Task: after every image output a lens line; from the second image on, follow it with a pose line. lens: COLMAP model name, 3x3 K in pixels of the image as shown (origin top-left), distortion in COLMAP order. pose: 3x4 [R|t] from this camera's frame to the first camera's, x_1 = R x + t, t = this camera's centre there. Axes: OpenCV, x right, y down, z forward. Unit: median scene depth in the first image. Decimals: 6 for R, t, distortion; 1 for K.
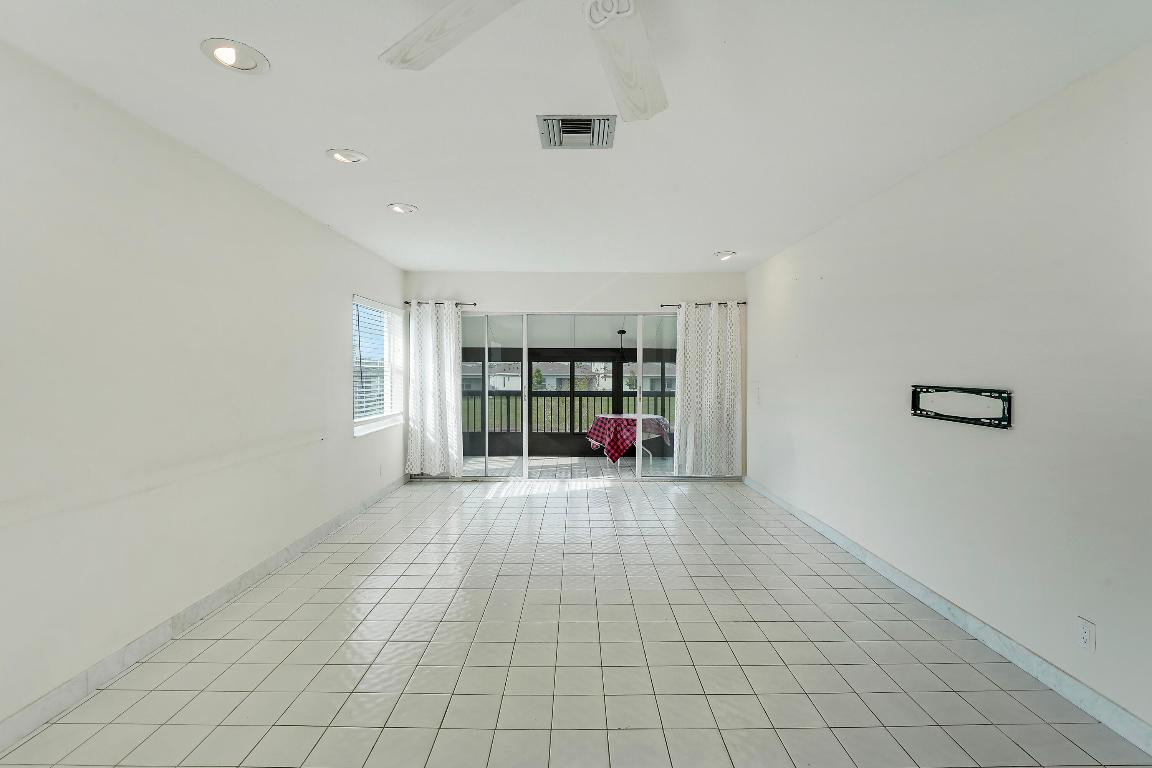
lens RADIAL K [[544.7, 0, 568.7], [0, 544.7, 378.4], [0, 0, 1]] dist [-0.009422, -0.001843]
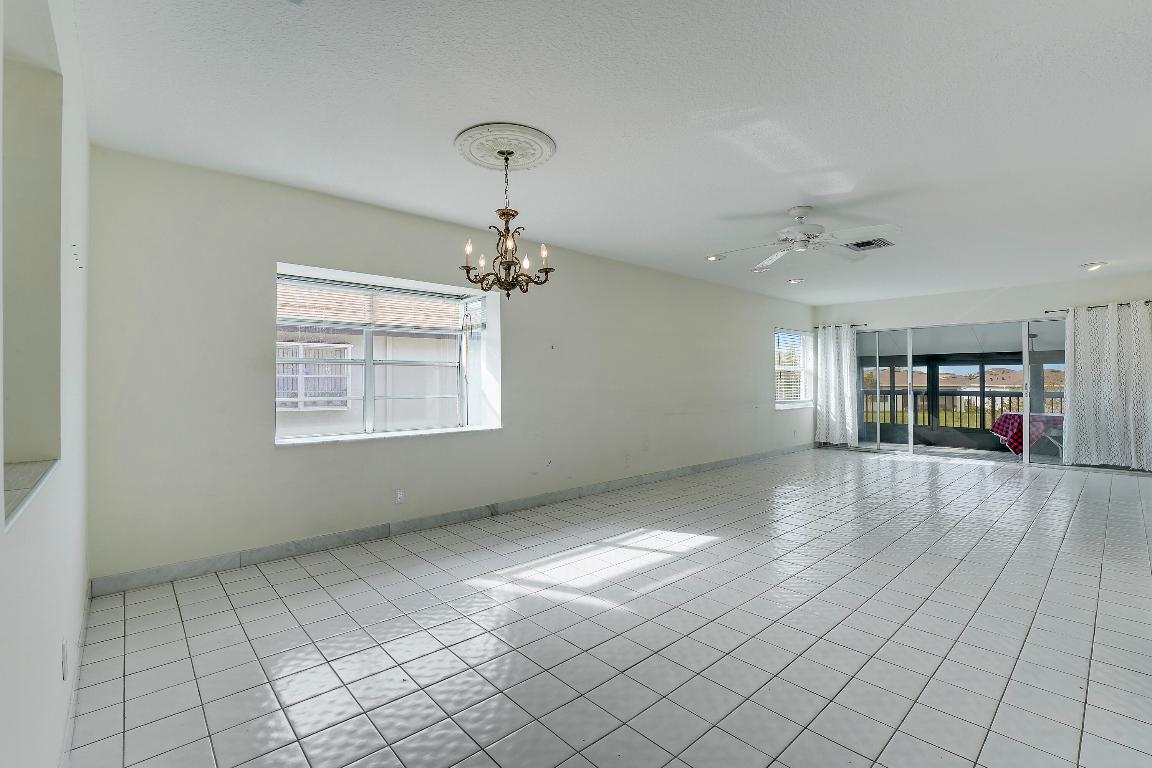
lens RADIAL K [[503.1, 0, 565.2], [0, 503.1, 375.9], [0, 0, 1]] dist [-0.022776, 0.002047]
pose [[0.667216, -0.011285, -0.744779, 0.266806], [-0.010101, 0.999656, -0.024196, 0.034949], [0.744796, 0.023667, 0.666872, -0.434514]]
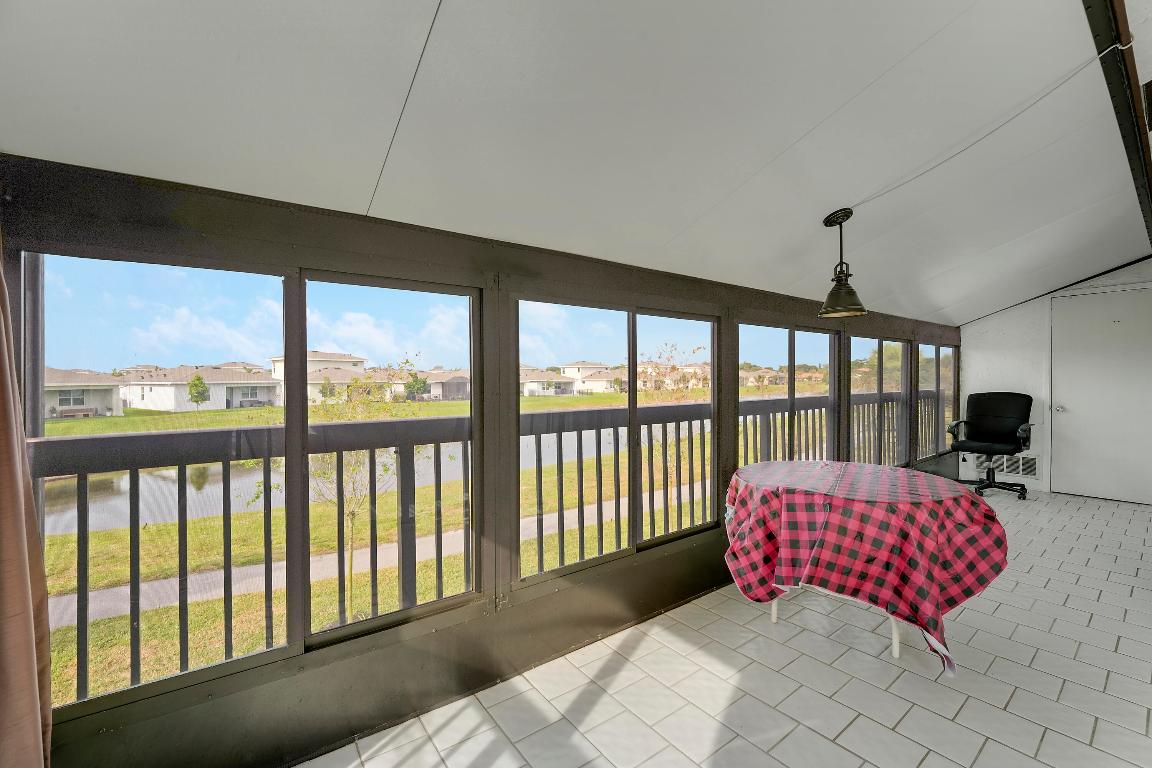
lens RADIAL K [[480.8, 0, 571.3], [0, 480.8, 383.3], [0, 0, 1]] dist [-0.025205, -0.000195]
pose [[0.806305, -0.013644, 0.591343, -0.244025], [0.015881, 0.999873, 0.001416, 0.012520], [-0.591287, 0.008249, 0.806419, 1.119659]]
